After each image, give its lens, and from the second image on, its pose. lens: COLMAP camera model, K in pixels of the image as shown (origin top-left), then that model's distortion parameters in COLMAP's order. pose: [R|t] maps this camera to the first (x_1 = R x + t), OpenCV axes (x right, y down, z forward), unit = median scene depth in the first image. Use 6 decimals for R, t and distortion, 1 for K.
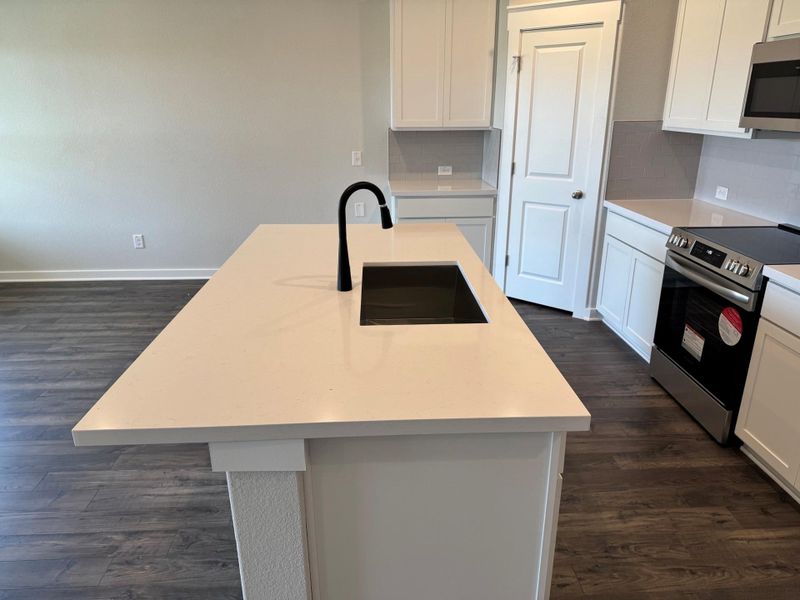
lens RADIAL K [[562.0, 0, 417.9], [0, 562.0, 310.3], [0, 0, 1]] dist [0.002135, -0.008229]
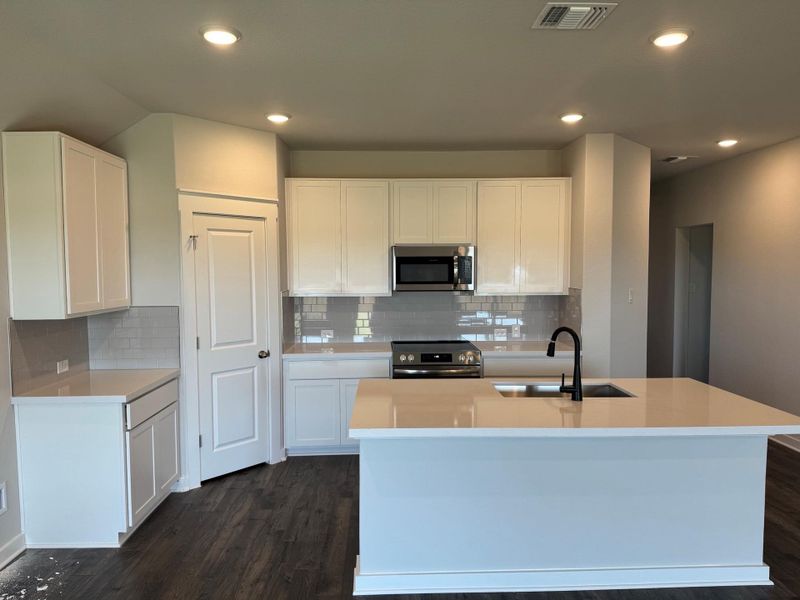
lens RADIAL K [[562.0, 0, 395.0], [0, 562.0, 296.5], [0, 0, 1]] dist [0.002135, -0.008229]
pose [[0.052071, -0.047043, 0.997535, -0.816927], [0.347715, 0.937238, 0.026049, -0.249886], [-0.936153, 0.345502, 0.065161, 0.632843]]
